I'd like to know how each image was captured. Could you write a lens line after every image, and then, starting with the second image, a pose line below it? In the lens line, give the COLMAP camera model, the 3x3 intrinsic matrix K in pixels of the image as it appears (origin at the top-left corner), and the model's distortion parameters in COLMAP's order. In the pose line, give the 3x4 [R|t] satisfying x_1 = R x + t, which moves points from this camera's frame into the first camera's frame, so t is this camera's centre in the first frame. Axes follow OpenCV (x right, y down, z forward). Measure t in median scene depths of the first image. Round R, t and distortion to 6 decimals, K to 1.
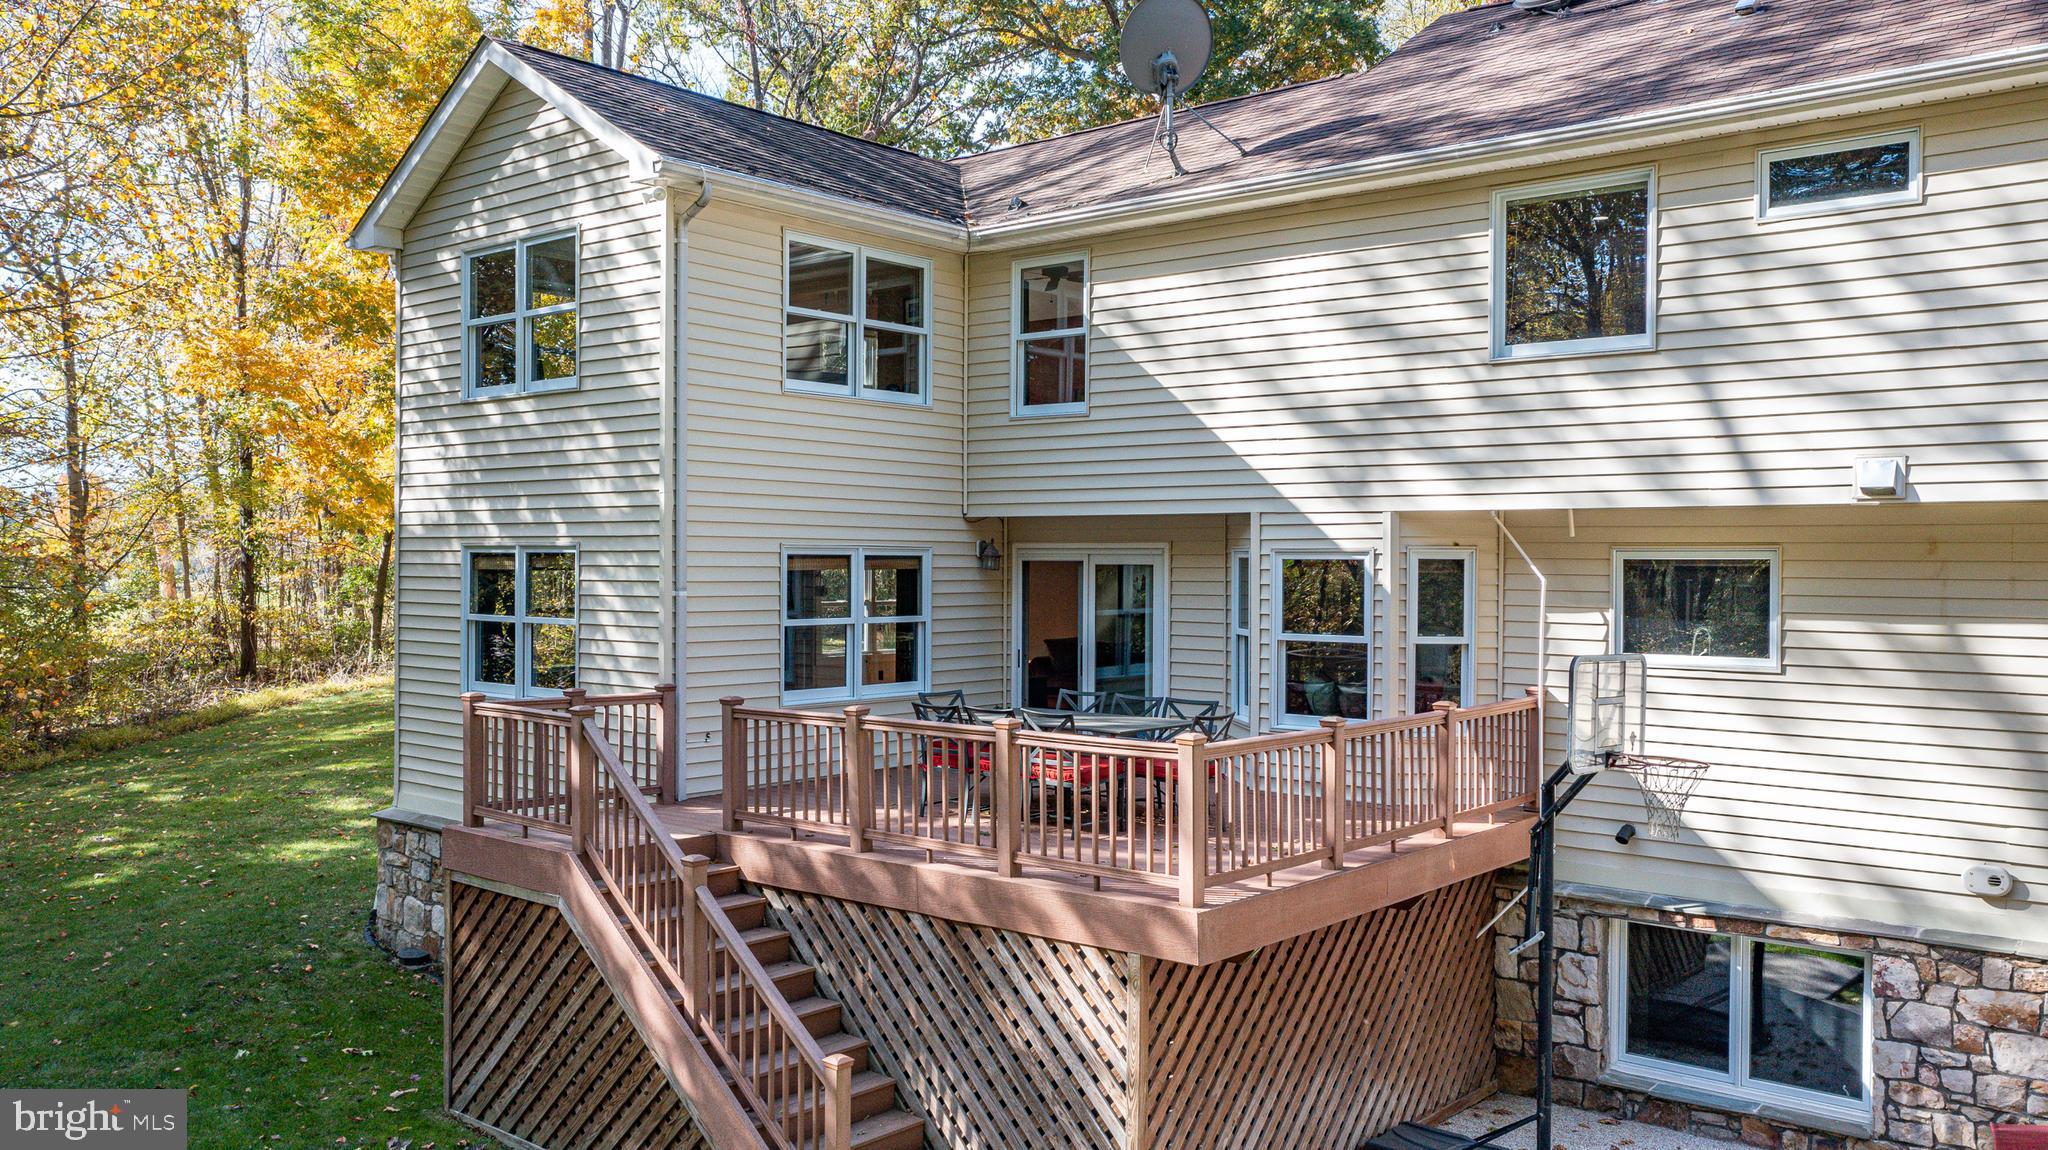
lens RADIAL K [[1640.0, 0, 1028.4], [0, 1640.0, 564.4], [0, 0, 1]] dist [-0.003899, 0.000072]
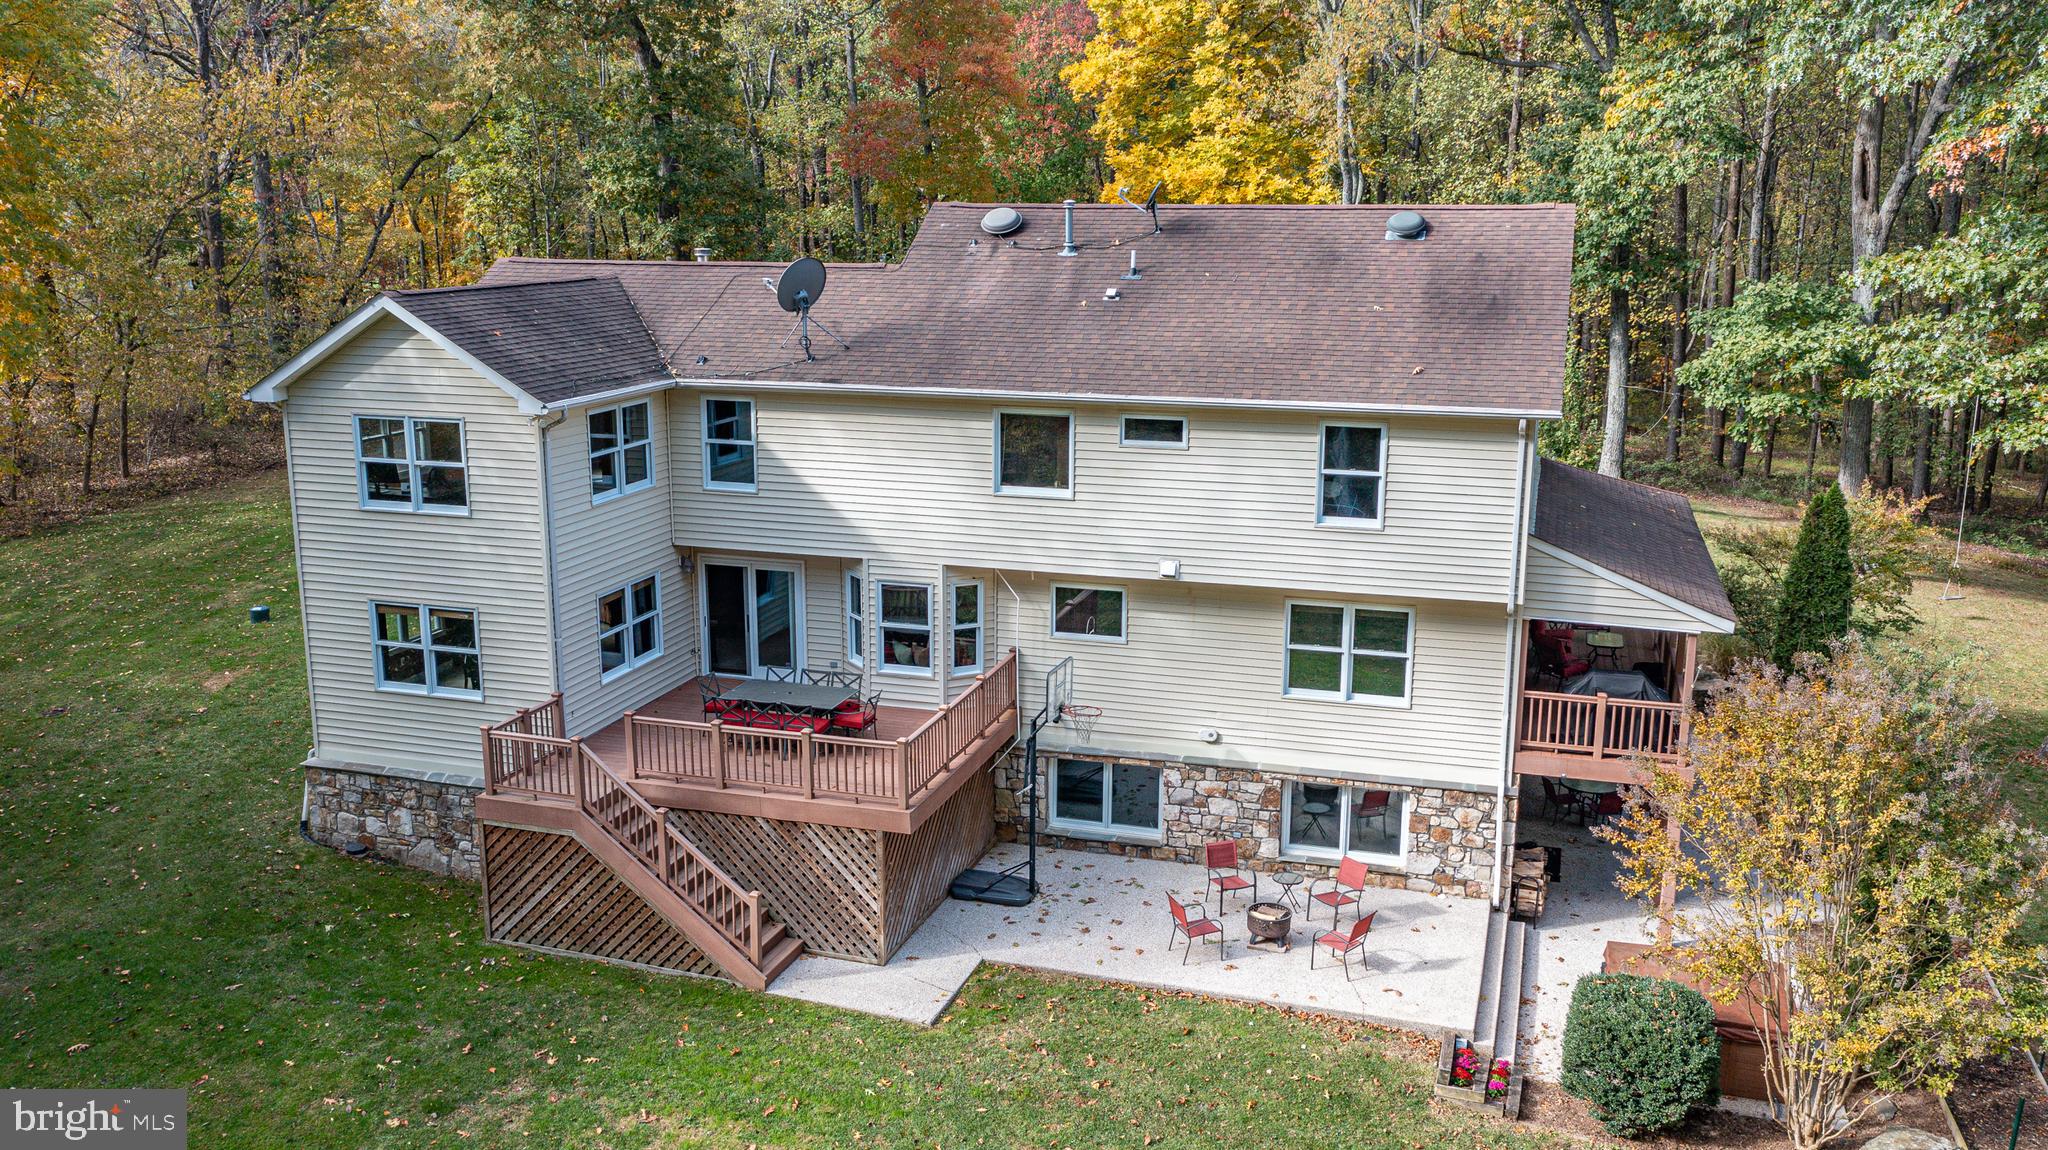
lens RADIAL K [[1640.0, 0, 1026.7], [0, 1640.0, 580.0], [0, 0, 1]] dist [-0.003899, 0.000072]
pose [[0.921120, -0.086130, 0.379631, -0.417564], [0.003514, 0.977016, 0.213137, -0.422856], [-0.389263, -0.194990, 0.900252, -0.770175]]
